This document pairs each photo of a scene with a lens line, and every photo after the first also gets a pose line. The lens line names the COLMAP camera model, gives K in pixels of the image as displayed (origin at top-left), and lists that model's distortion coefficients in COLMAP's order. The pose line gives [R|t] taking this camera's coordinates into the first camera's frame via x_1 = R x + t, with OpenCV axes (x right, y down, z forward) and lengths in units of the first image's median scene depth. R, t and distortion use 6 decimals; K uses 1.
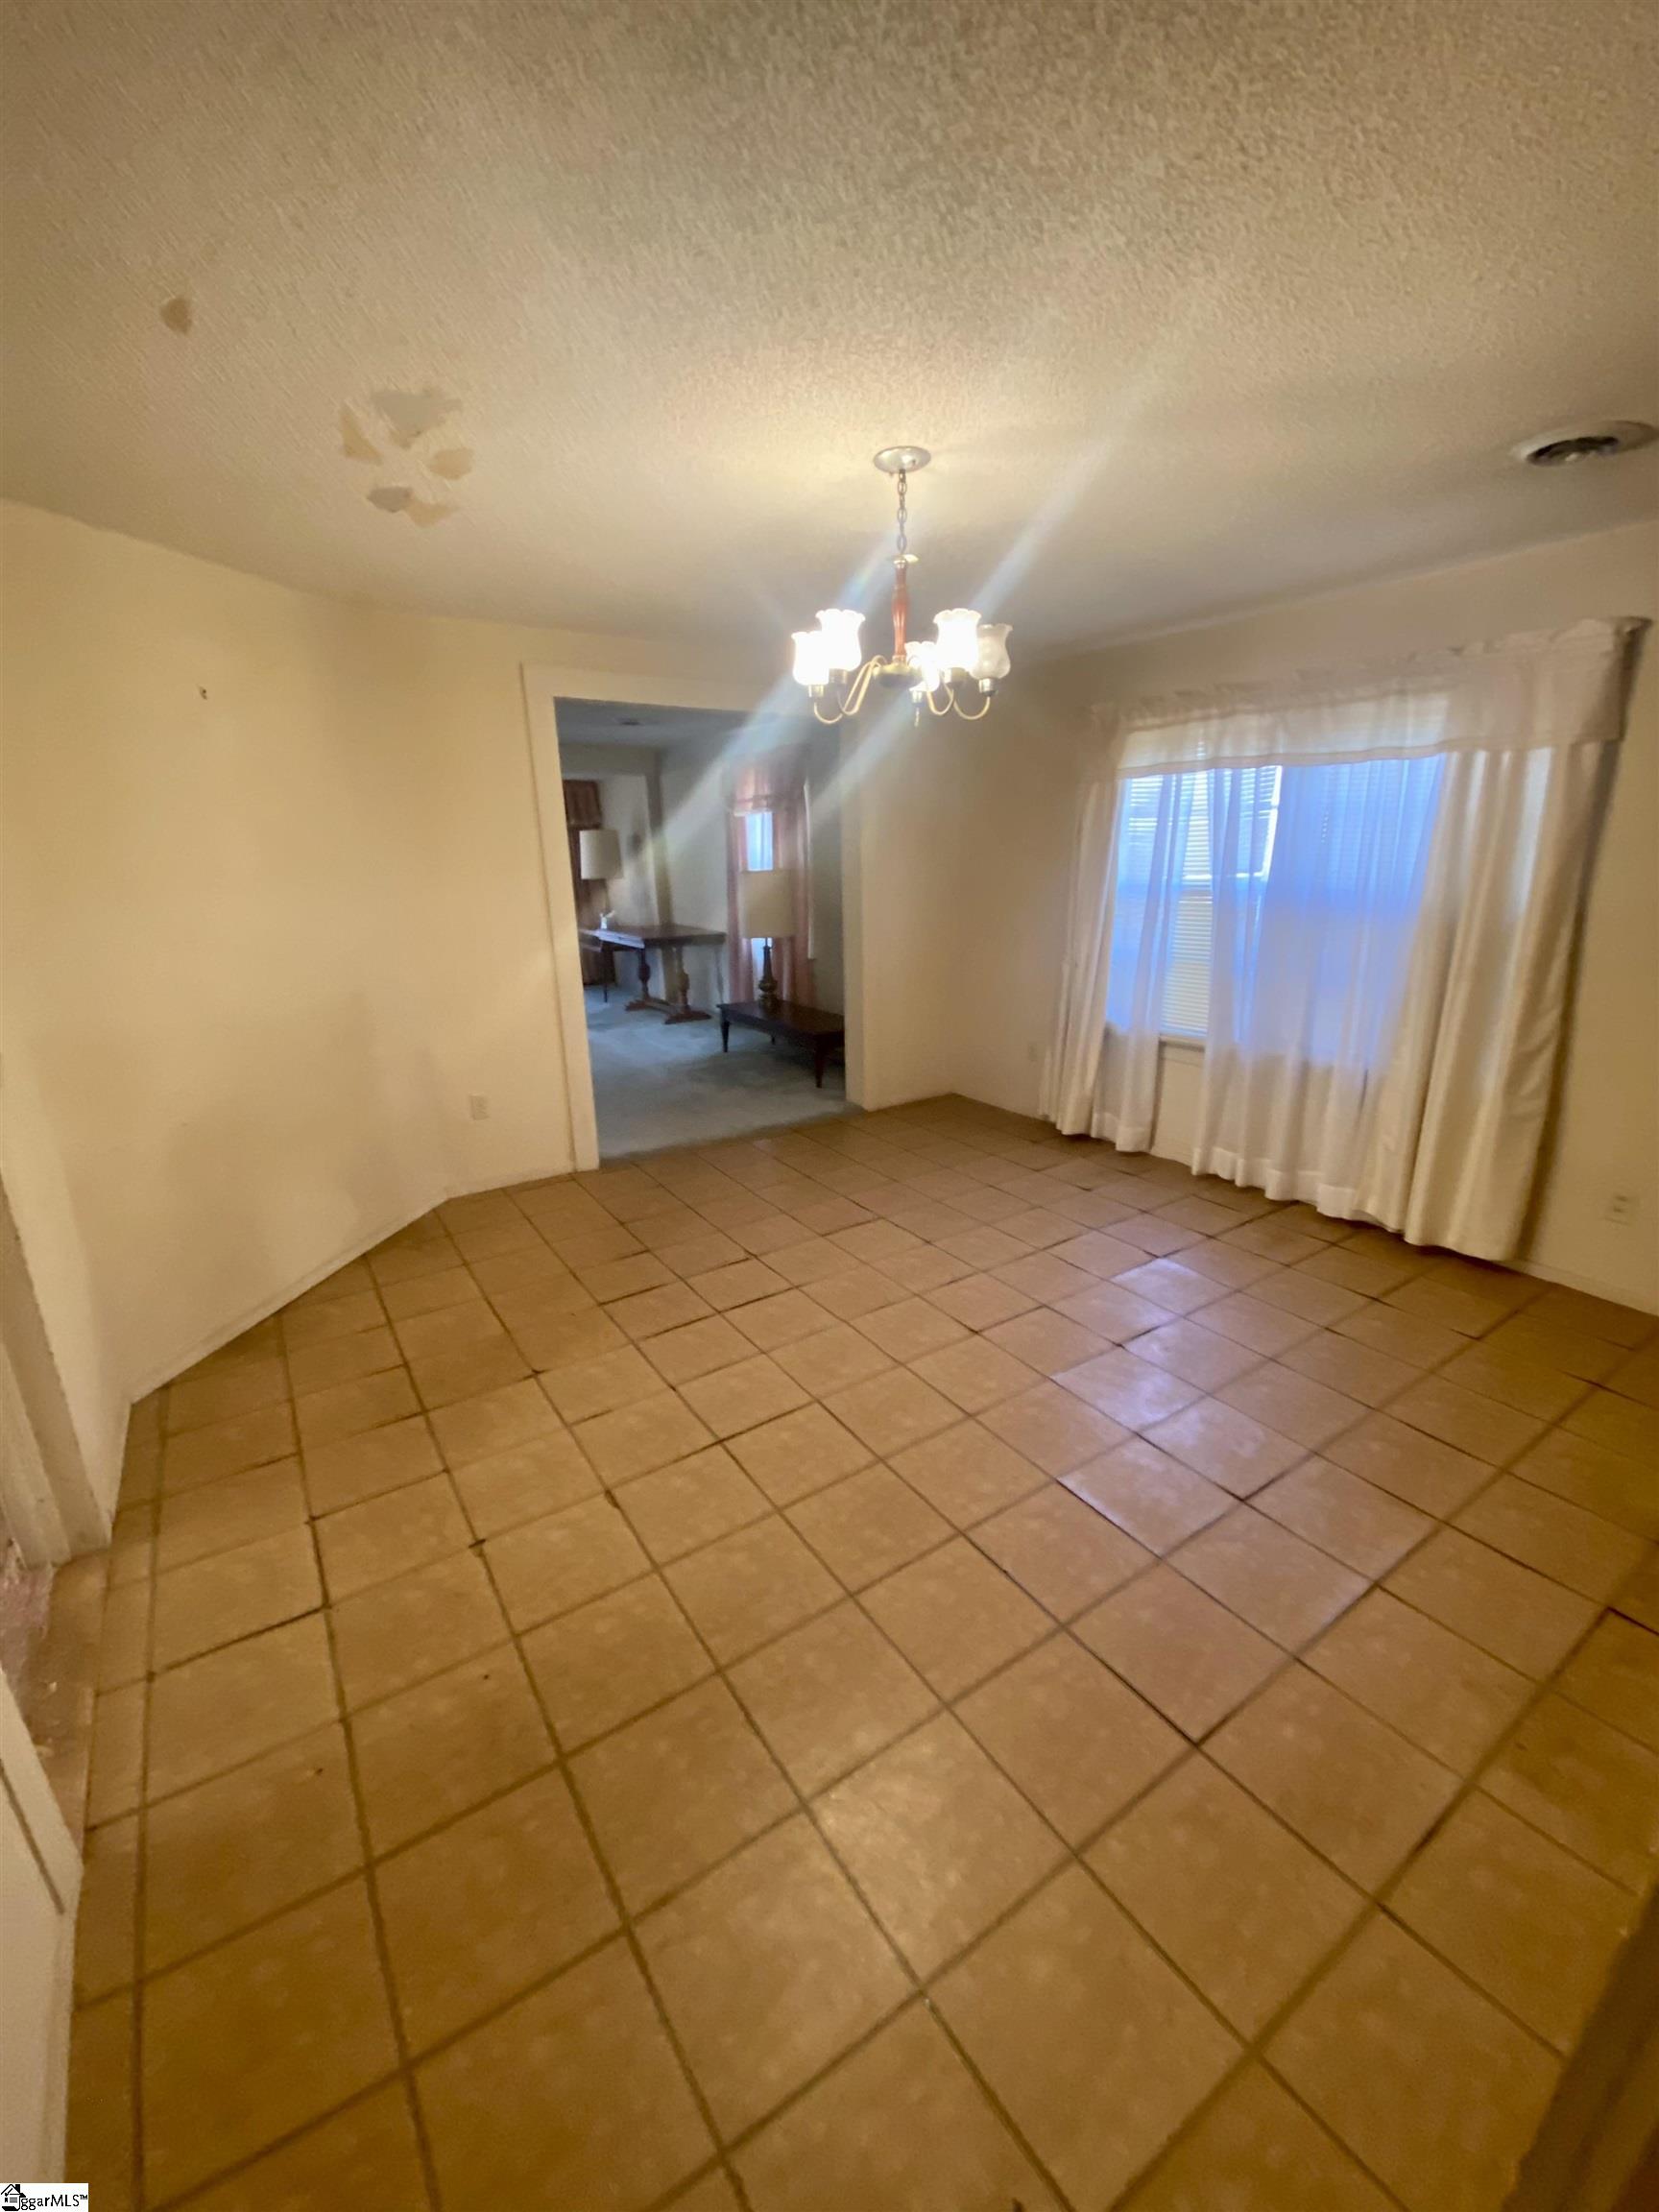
lens RADIAL K [[892.5, 0, 830.5], [0, 892.5, 1109.2], [0, 0, 1]] dist [0.016515, -0.000236]
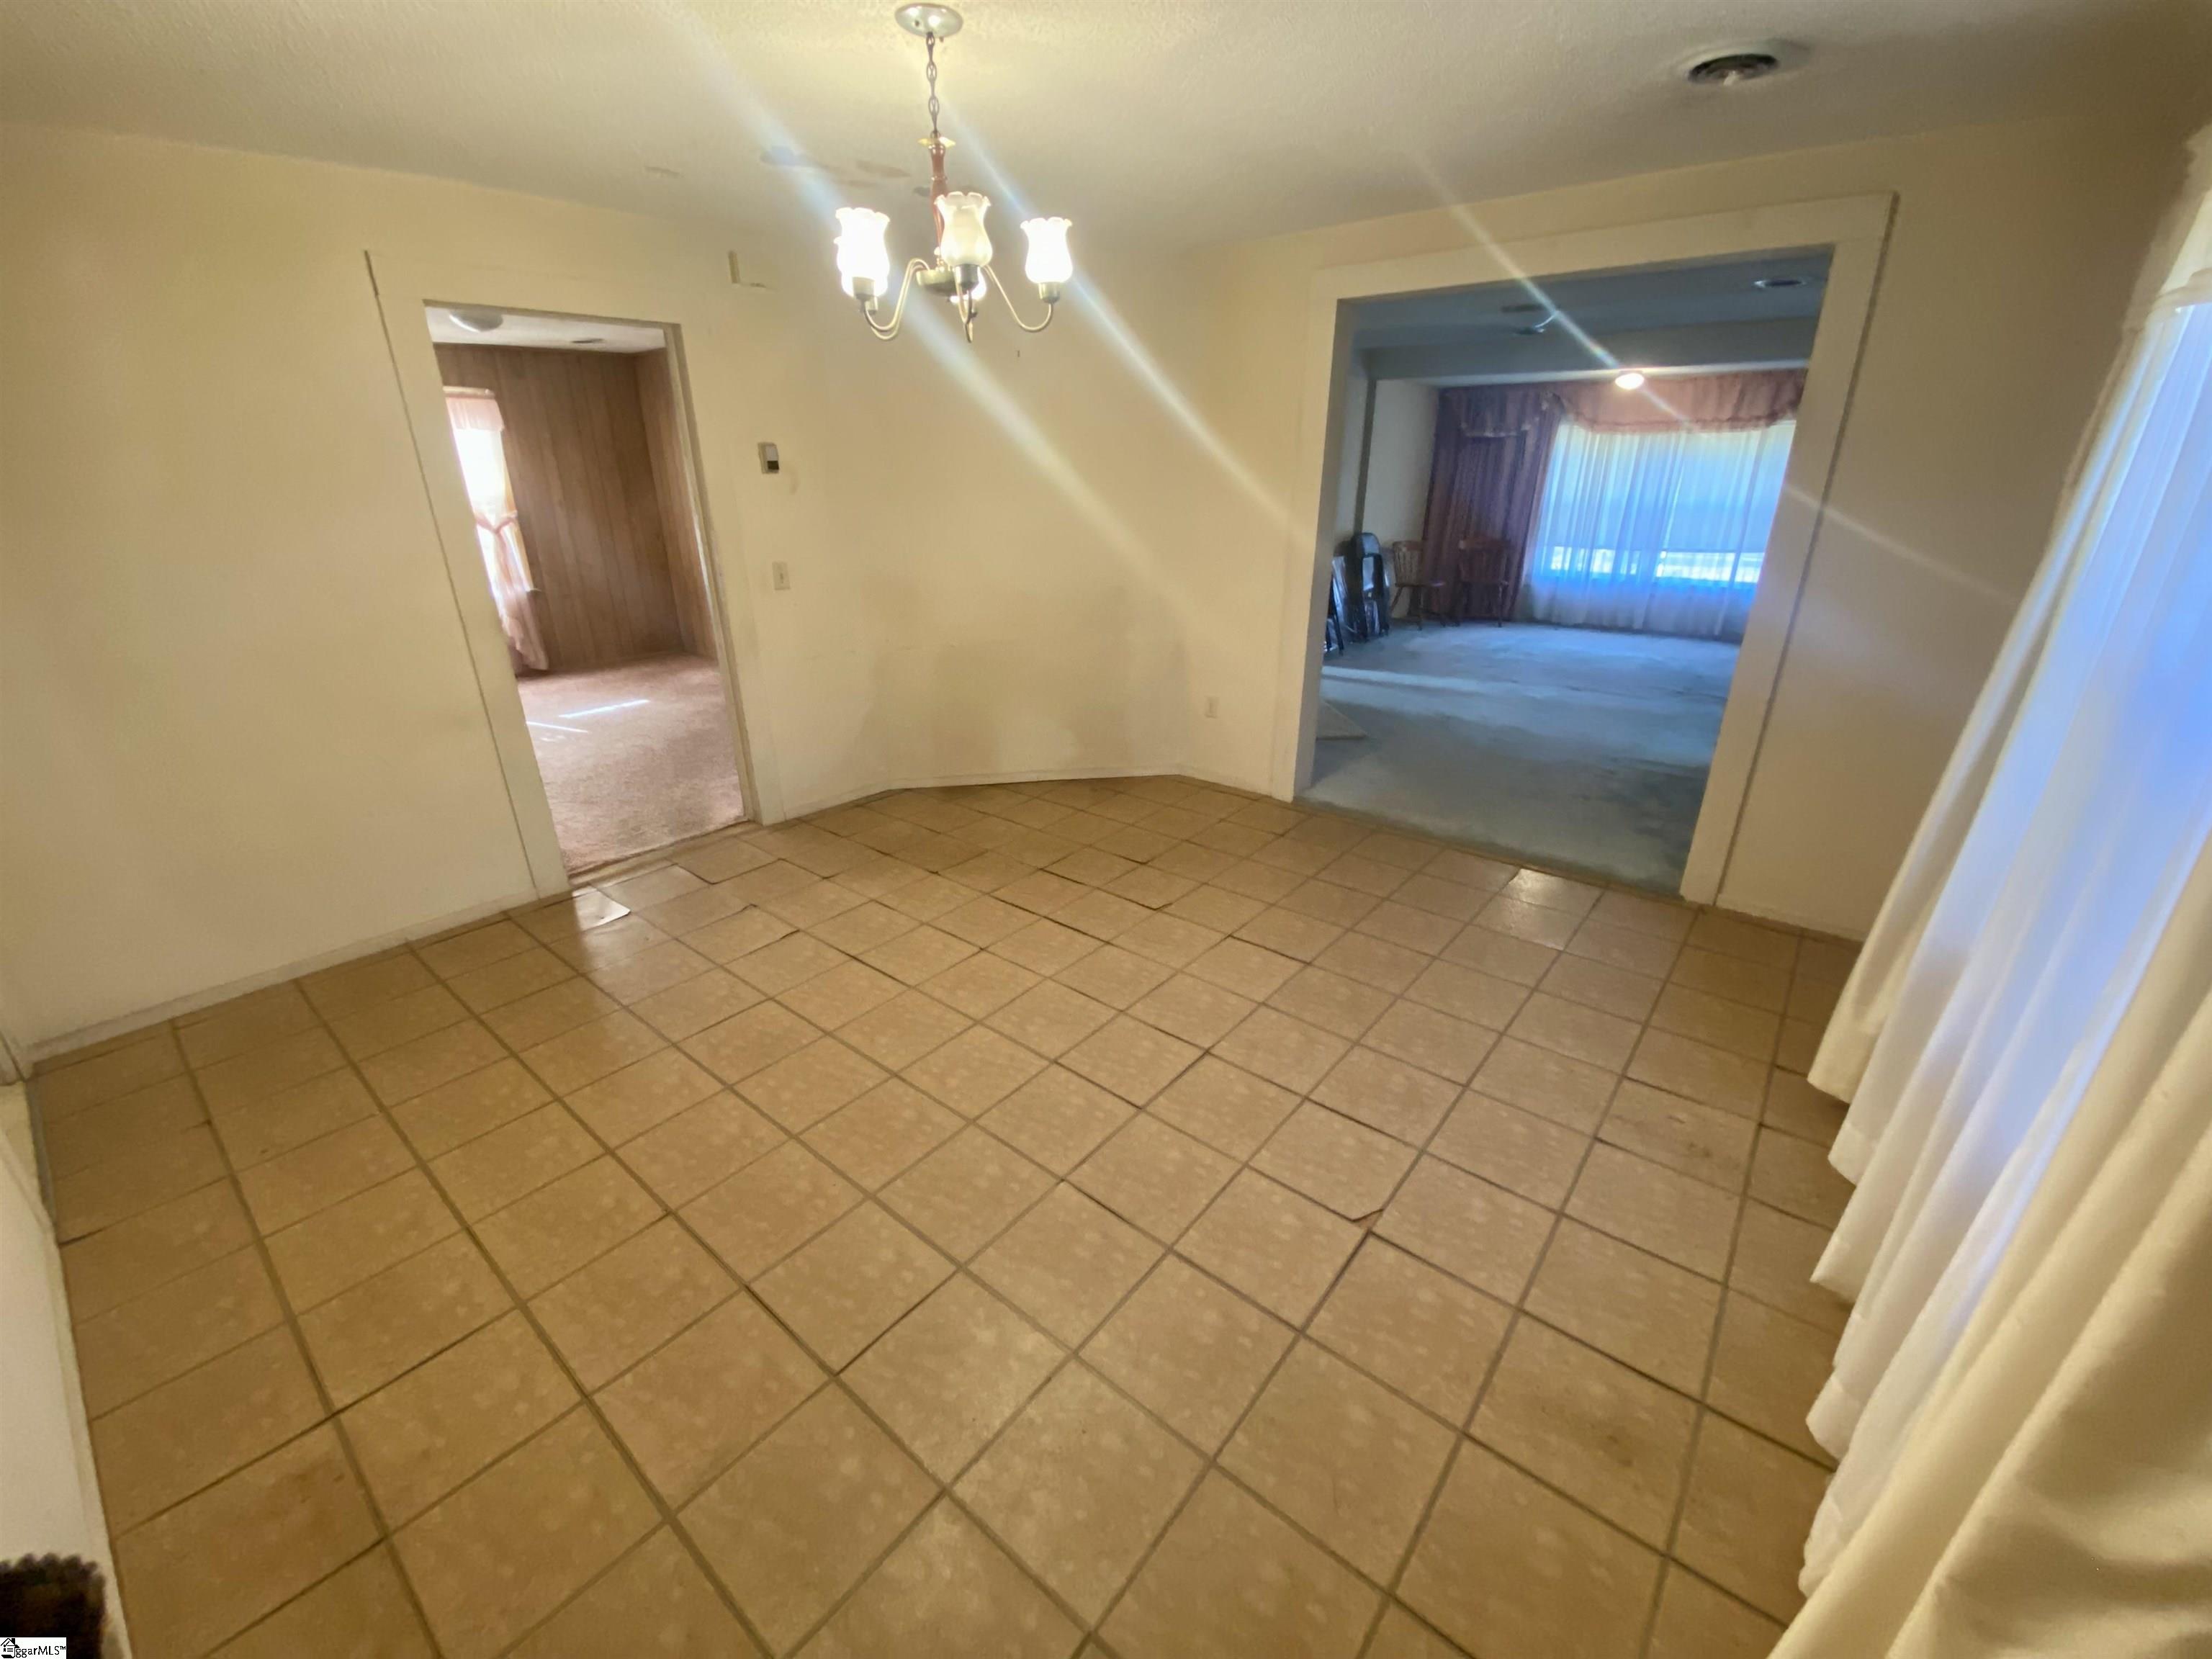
lens RADIAL K [[888.2, 0, 1097.9], [0, 888.2, 816.2], [0, 0, 1]] dist [0.001247, -0.011086]
pose [[0.289204, 0.359404, -0.887237, 0.714137], [-0.276176, 0.918759, 0.282150, -0.178778], [0.916563, 0.163435, 0.364967, 0.594762]]
